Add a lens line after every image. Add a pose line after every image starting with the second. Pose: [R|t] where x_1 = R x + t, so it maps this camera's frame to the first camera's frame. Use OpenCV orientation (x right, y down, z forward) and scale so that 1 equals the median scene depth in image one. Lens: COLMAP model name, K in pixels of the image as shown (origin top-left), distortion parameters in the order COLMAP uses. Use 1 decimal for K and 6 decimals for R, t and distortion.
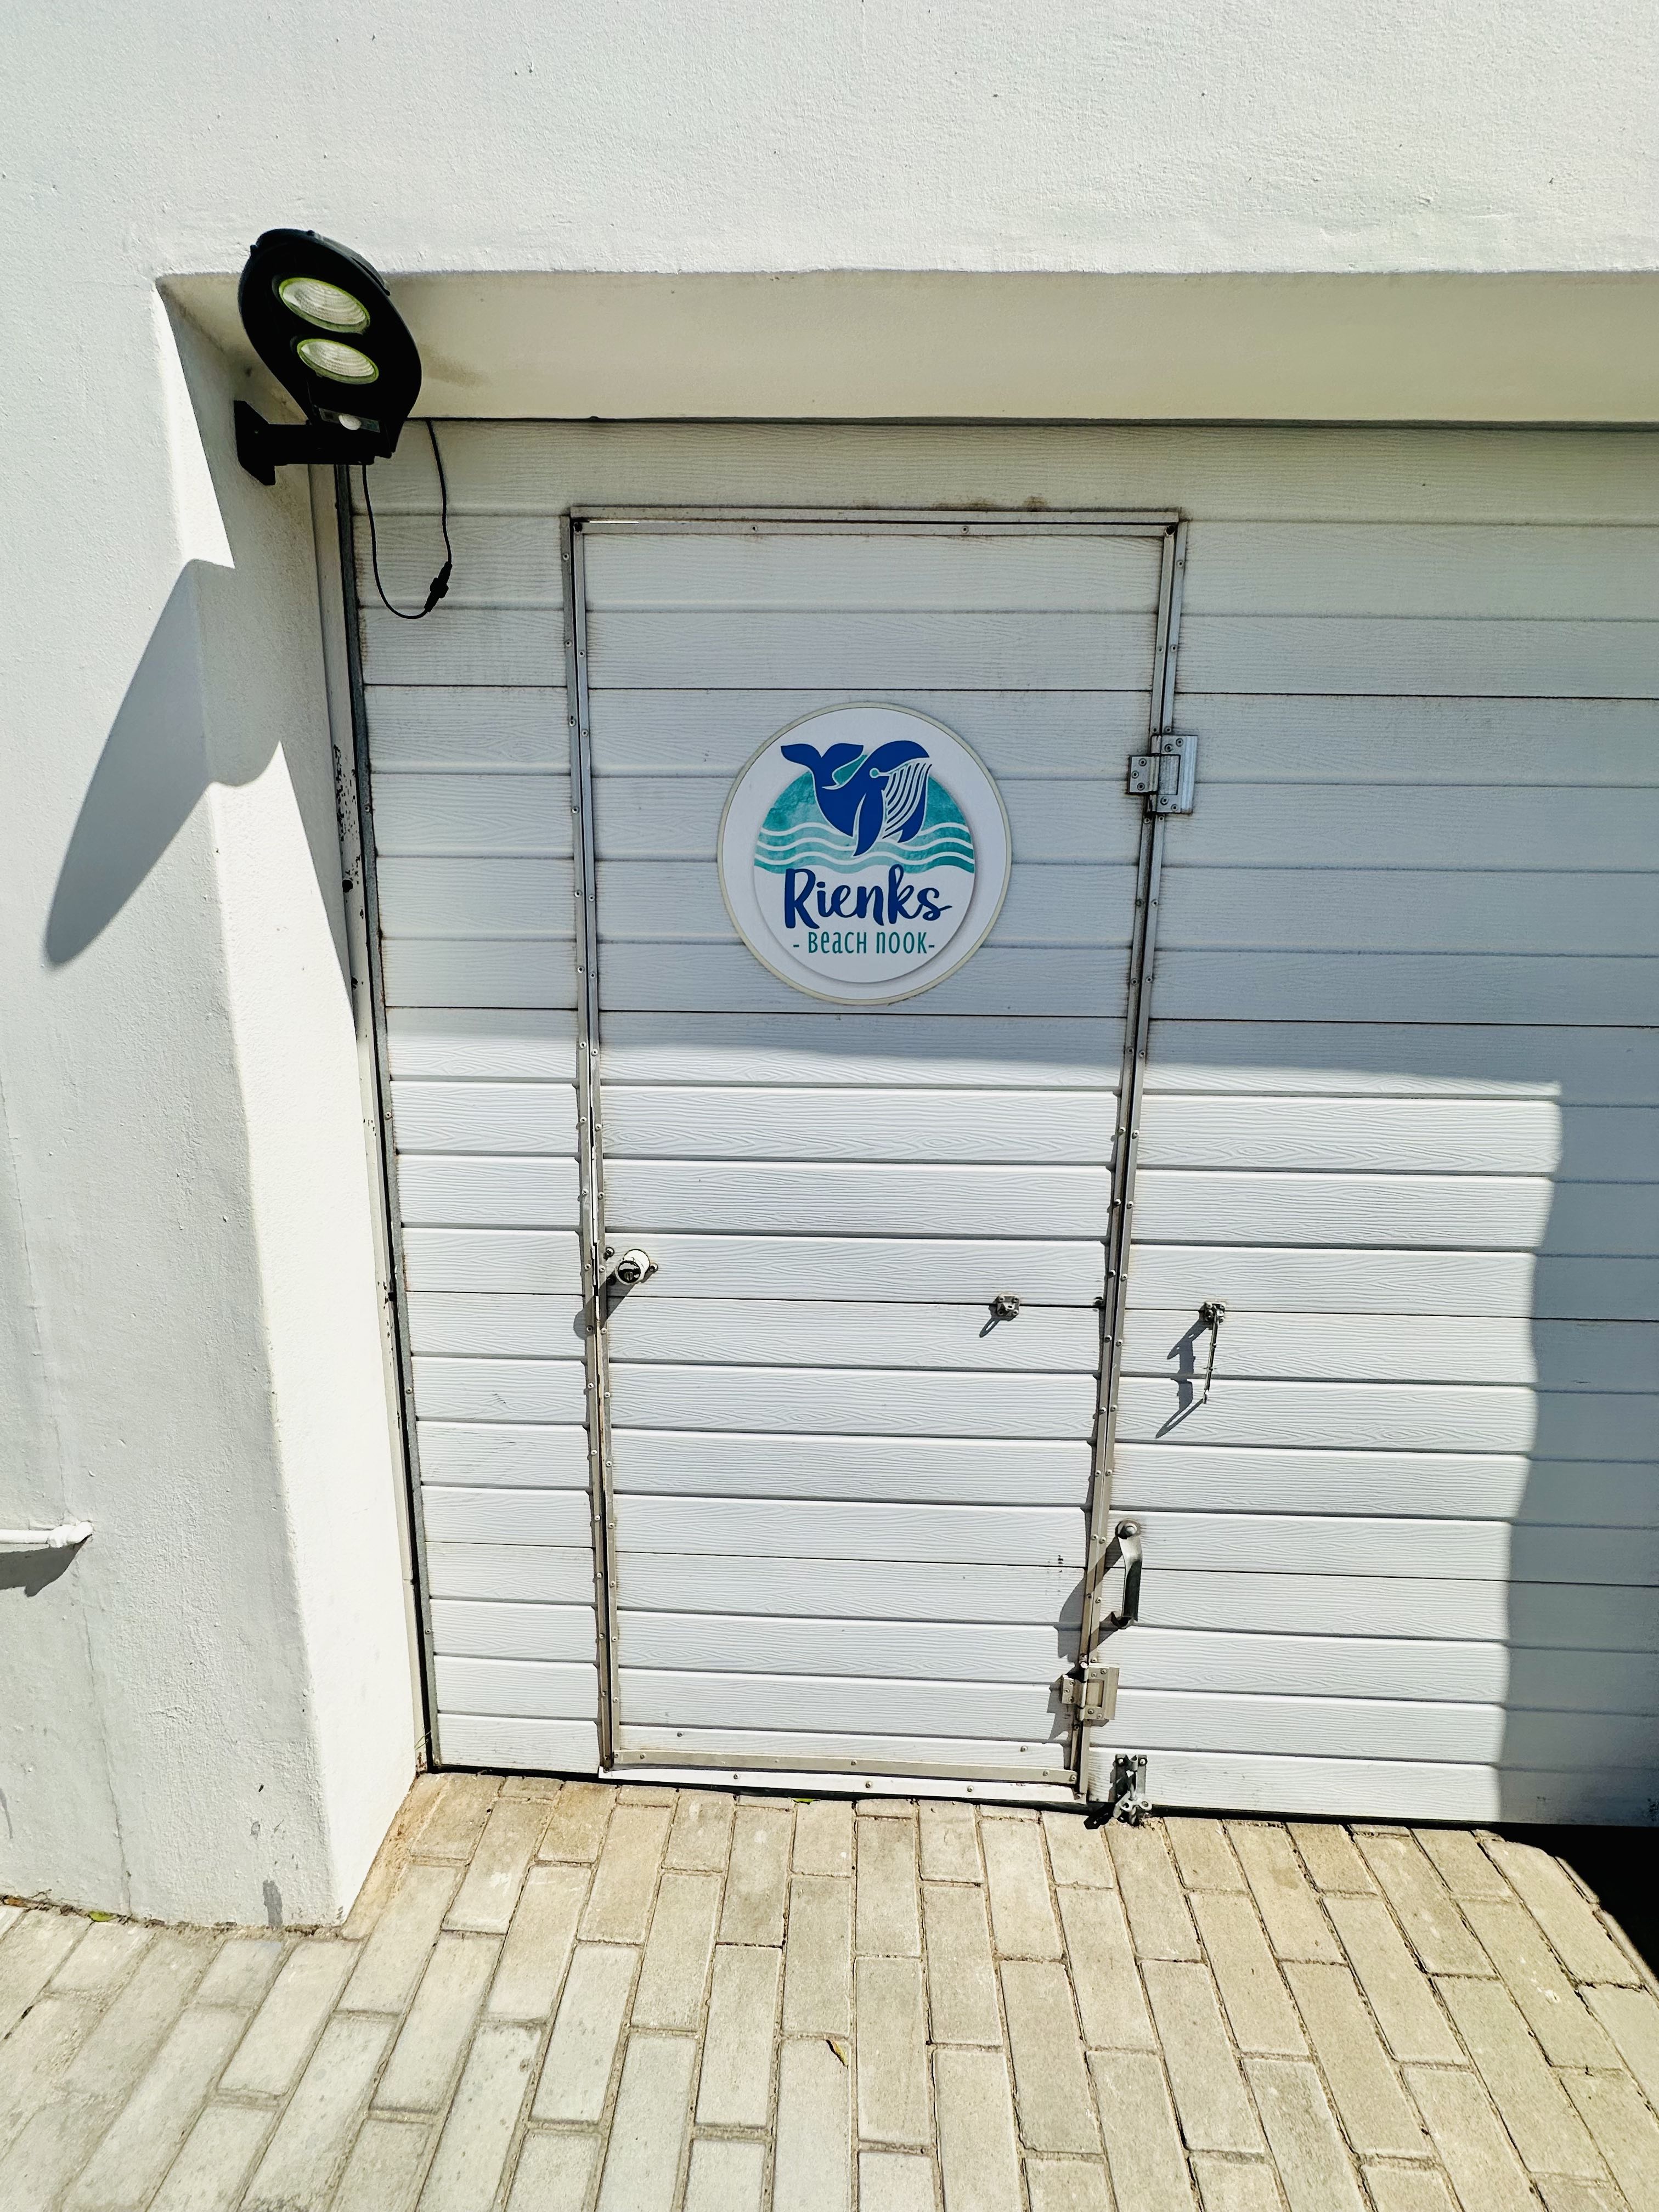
lens RADIAL K [[883.4, 0, 829.5], [0, 883.4, 1106.0], [0, 0, 1]] dist [-0.000490, 0.000040]
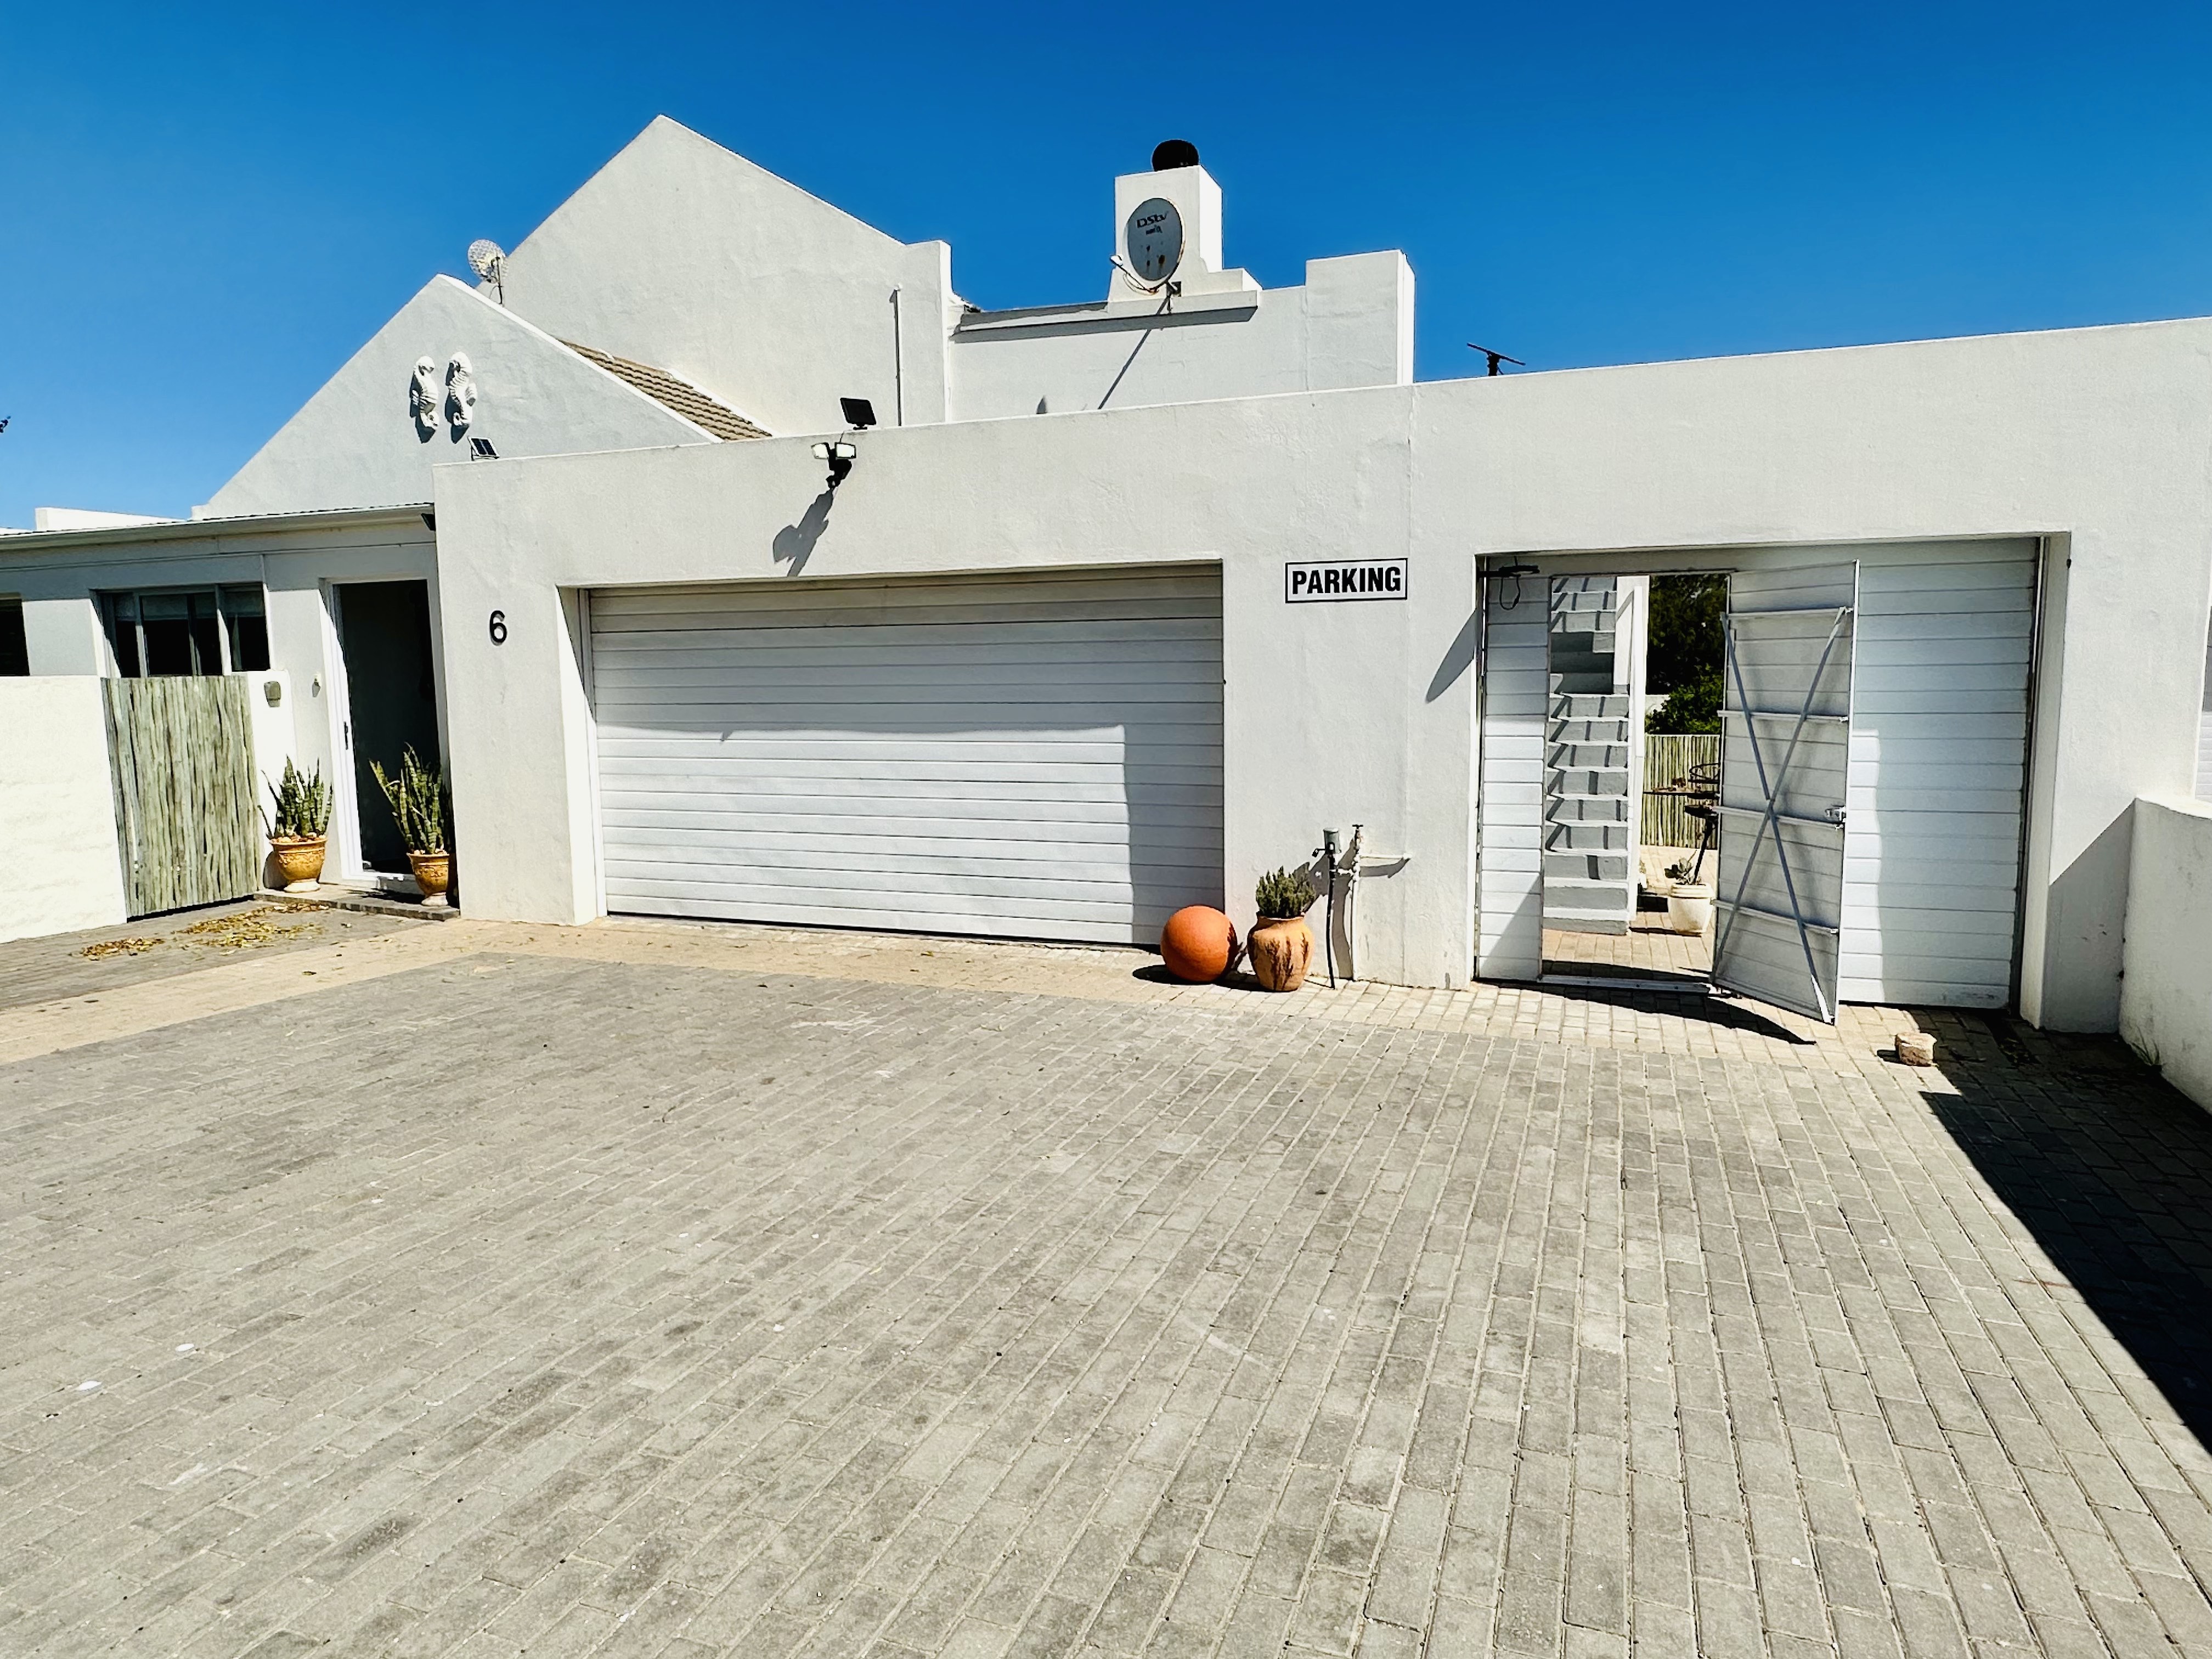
lens RADIAL K [[1364.9, 0, 1106.0], [0, 1364.9, 829.5], [0, 0, 1]] dist [0.003407, 0.001307]
pose [[0.947917, 0.004555, -0.318484, -0.213325], [-0.028660, 0.997062, -0.071041, 0.736894], [0.317225, 0.076469, 0.945262, -4.356509]]
